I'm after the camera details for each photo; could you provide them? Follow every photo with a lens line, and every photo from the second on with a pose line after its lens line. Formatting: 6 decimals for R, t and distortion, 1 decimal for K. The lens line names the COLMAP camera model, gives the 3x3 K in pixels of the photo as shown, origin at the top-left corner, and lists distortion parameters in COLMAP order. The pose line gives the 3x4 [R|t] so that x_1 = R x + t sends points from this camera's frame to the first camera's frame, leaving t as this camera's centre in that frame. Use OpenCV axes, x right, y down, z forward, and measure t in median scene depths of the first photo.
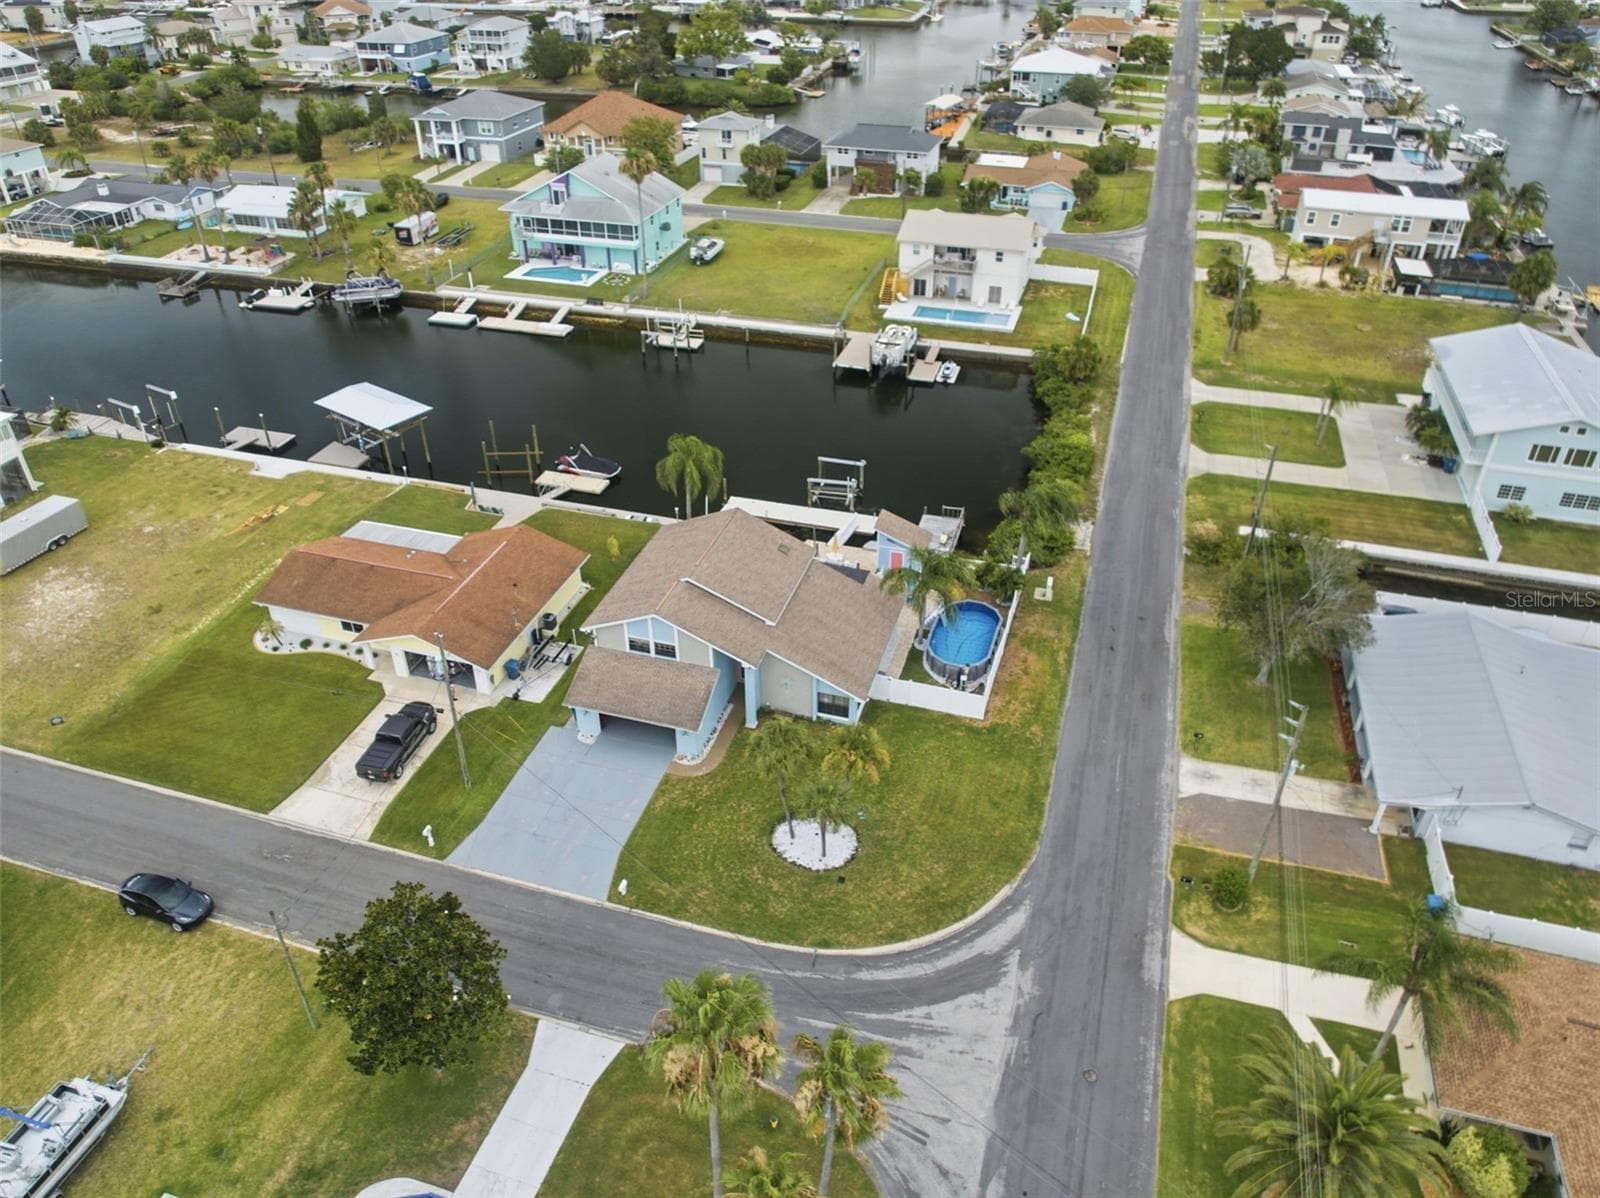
lens RADIAL K [[1136.6, 0, 791.4], [0, 1136.6, 595.0], [0, 0, 1]] dist [-0.034243, 0.001431]
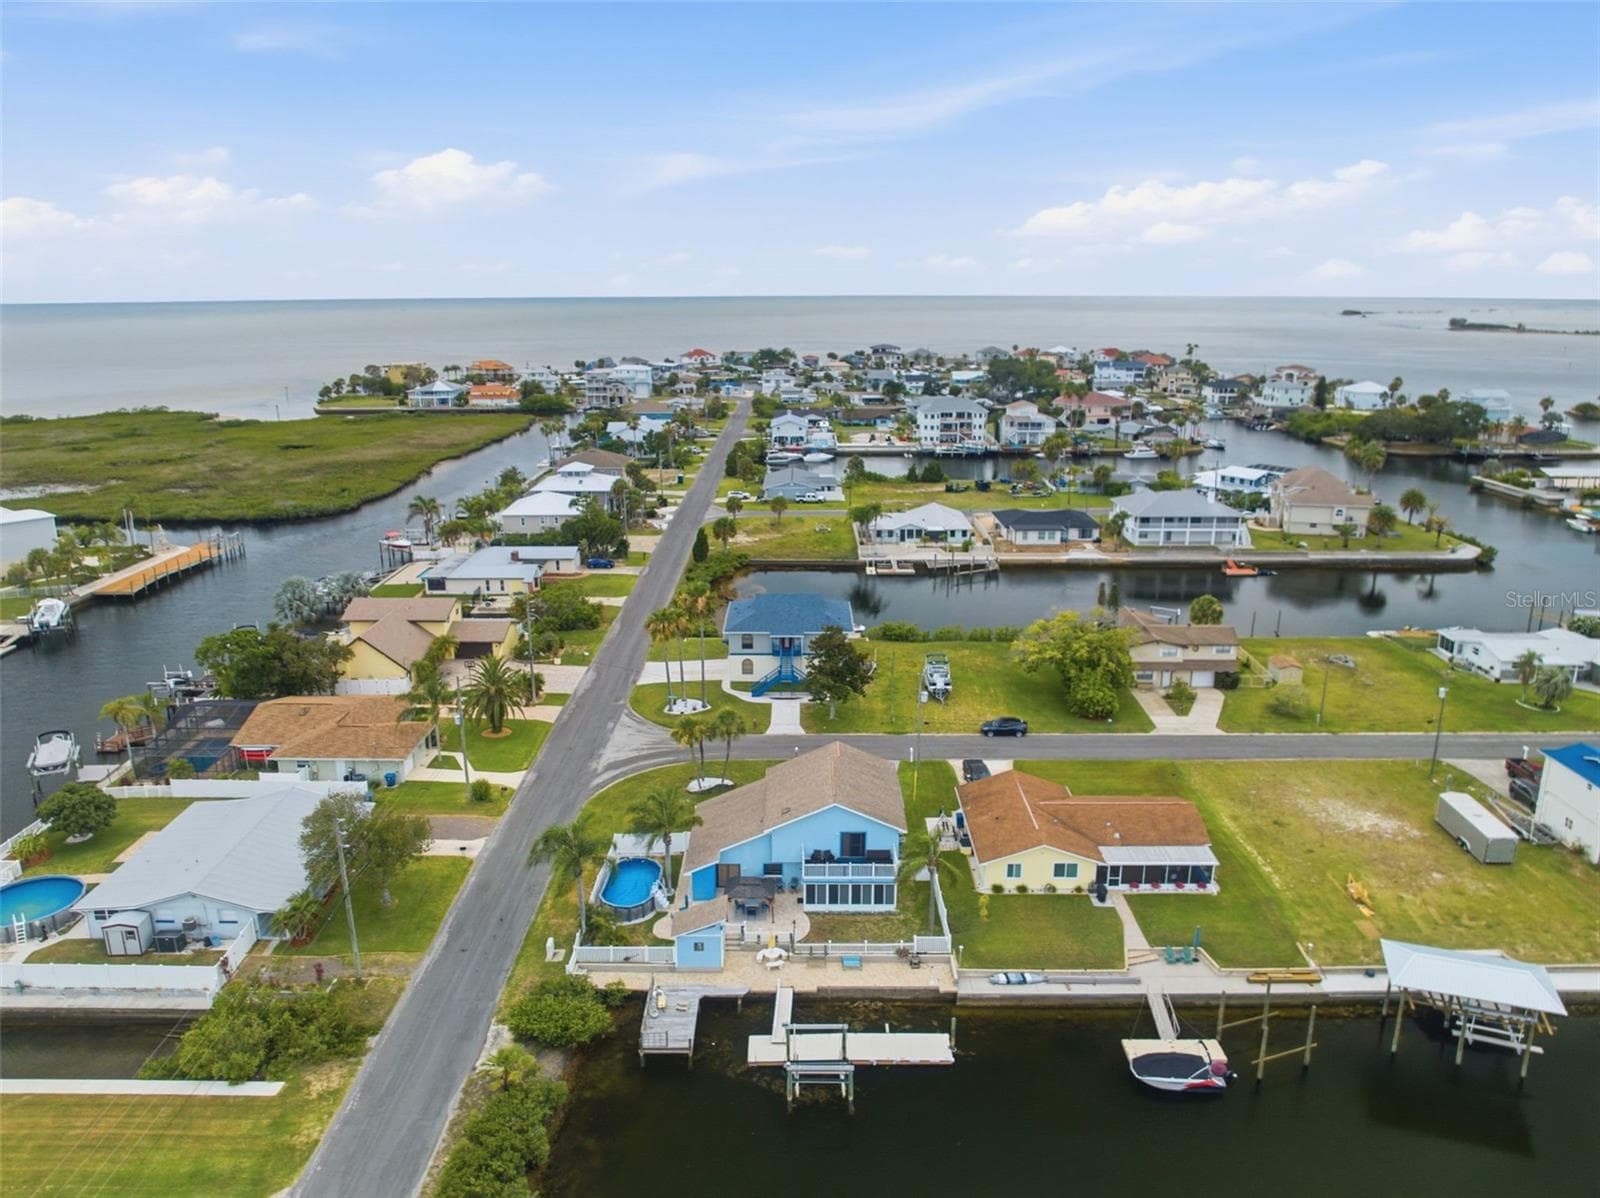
lens RADIAL K [[1136.6, 0, 793.1], [0, 1136.6, 598.6], [0, 0, 1]] dist [-0.034243, 0.001431]
pose [[-0.957733, 0.080059, -0.276292, 0.178555], [-0.153090, 0.671314, 0.725190, -0.630762], [0.243537, 0.736836, -0.630684, 0.949168]]
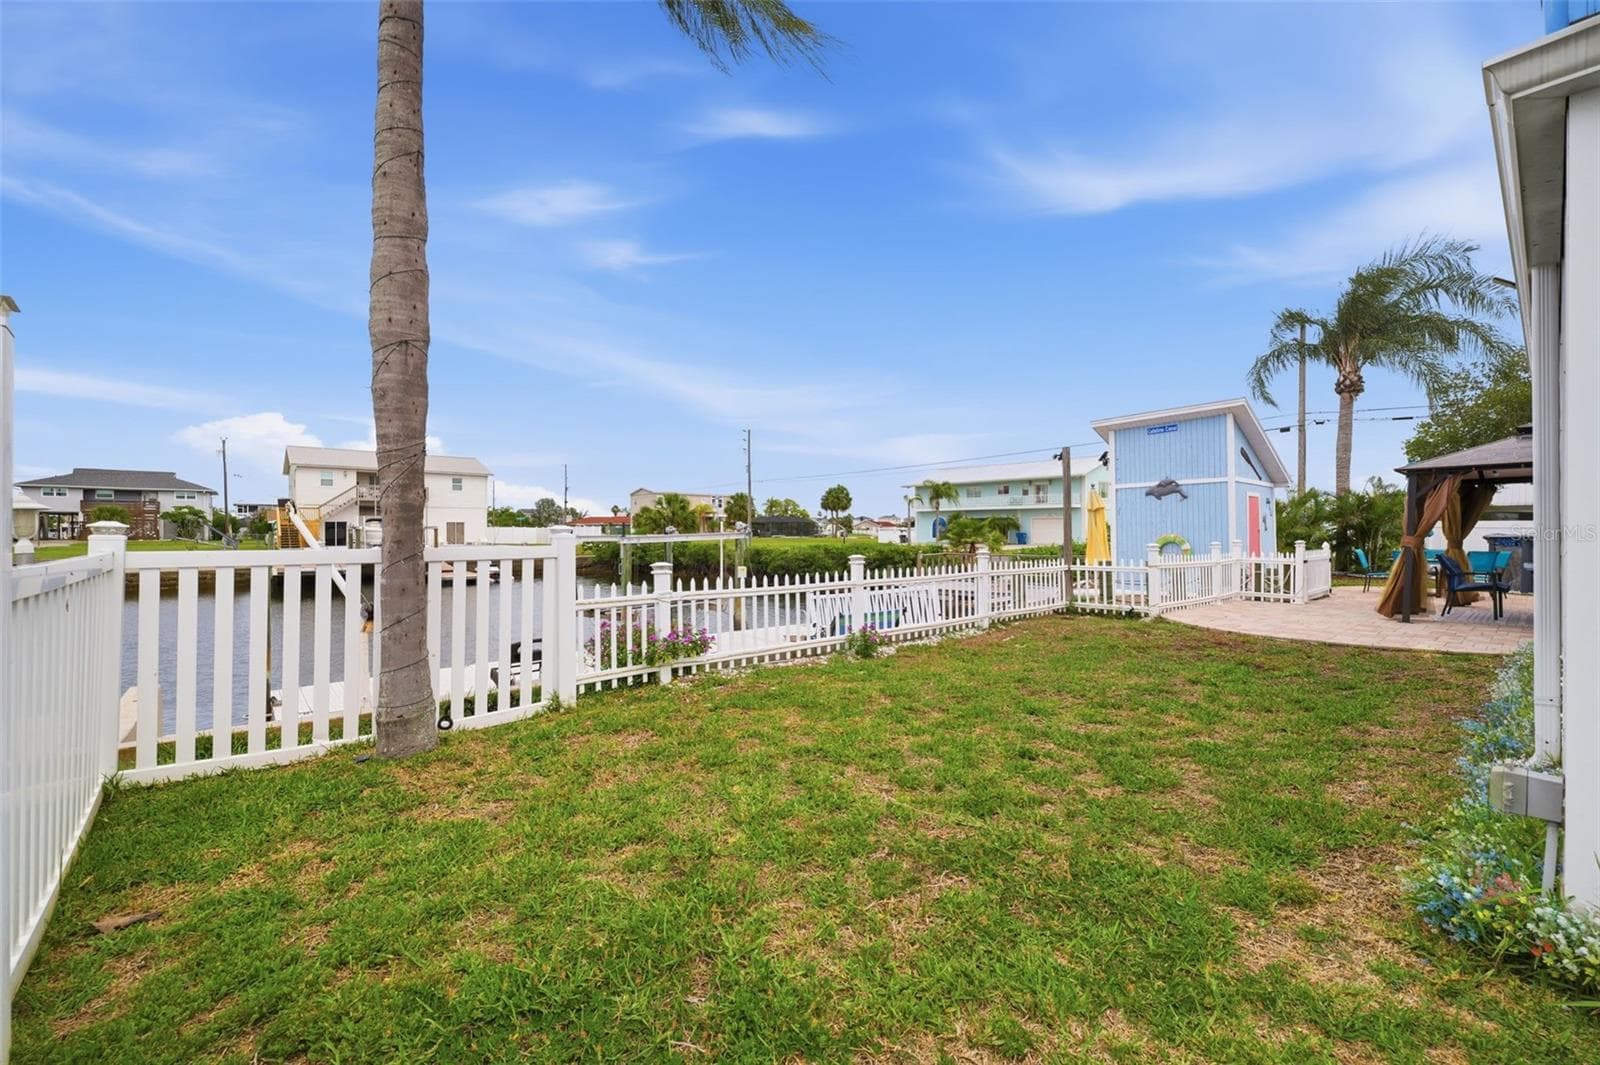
lens RADIAL K [[650.2, 0, 801.3], [0, 650.2, 531.7], [0, 0, 1]] dist [-0.000342, 0.000244]
pose [[0.528519, 0.002702, 0.848917, -0.079139], [0.467657, 0.833651, -0.293808, -0.024045], [-0.708494, 0.552285, 0.439337, 0.669302]]
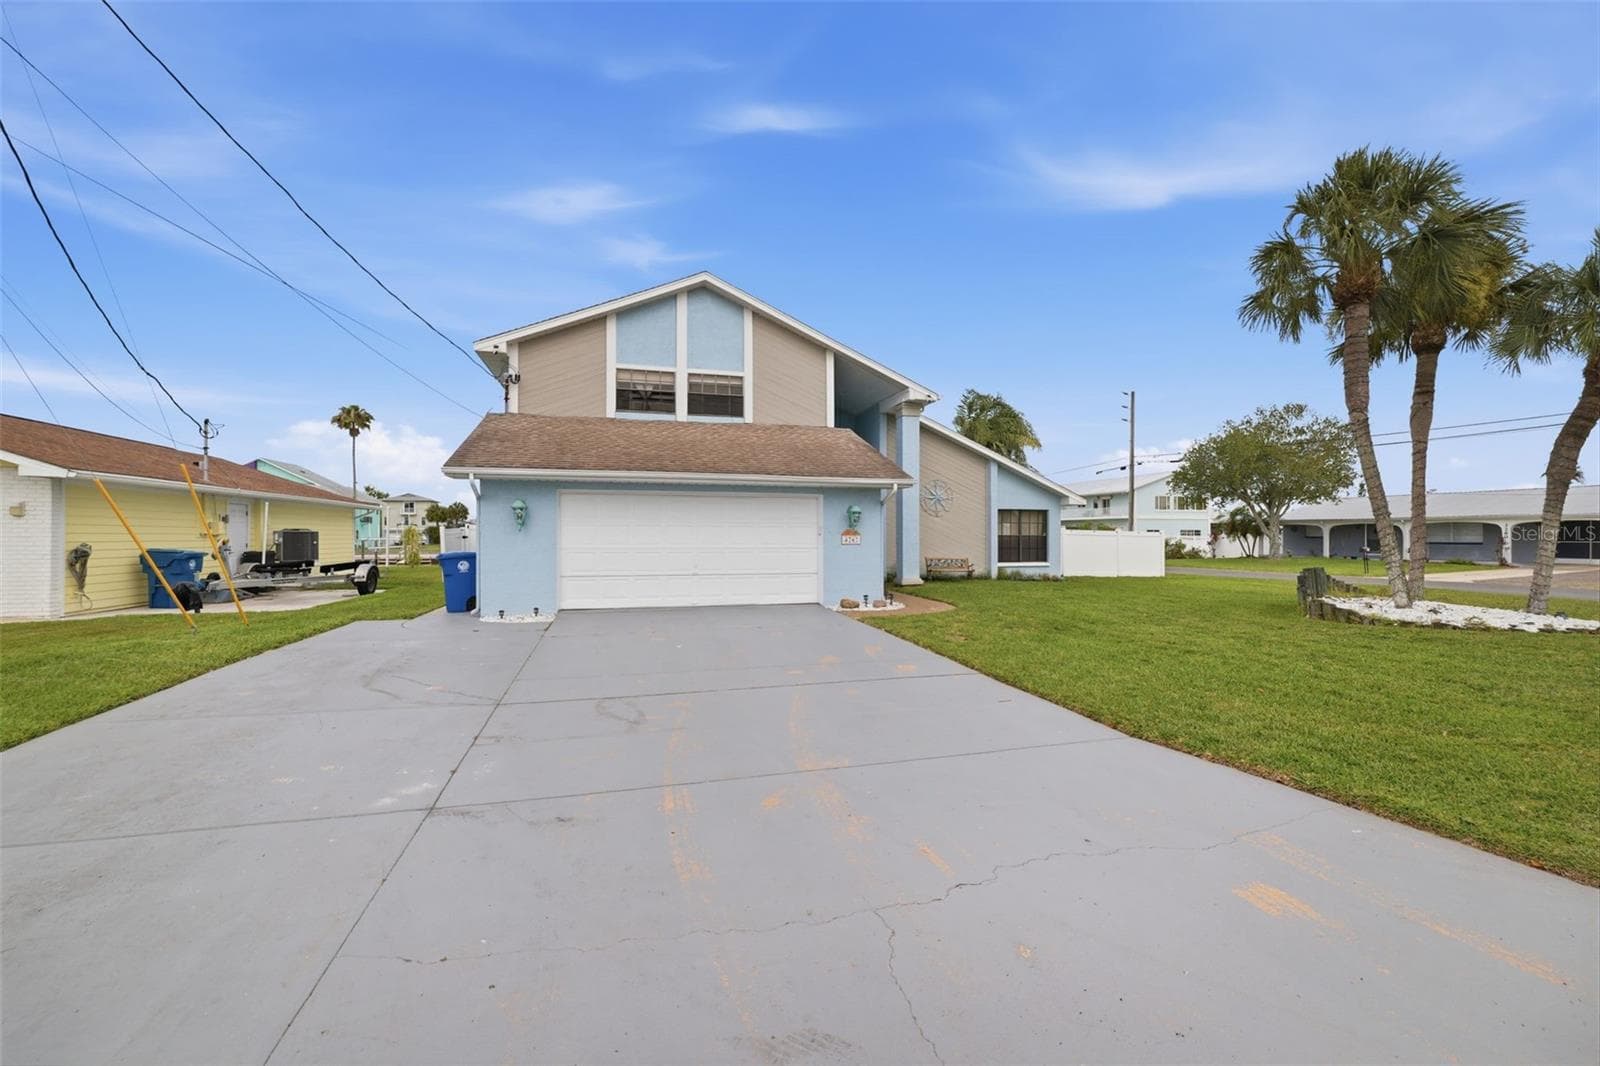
lens RADIAL K [[650.2, 0, 803.2], [0, 650.2, 538.8], [0, 0, 1]] dist [-0.000342, 0.000244]
pose [[0.839353, 0.003670, 0.543574, -0.115286], [0.297061, 0.834354, -0.464336, 0.113744], [-0.455238, 0.551216, 0.699228, 0.461400]]
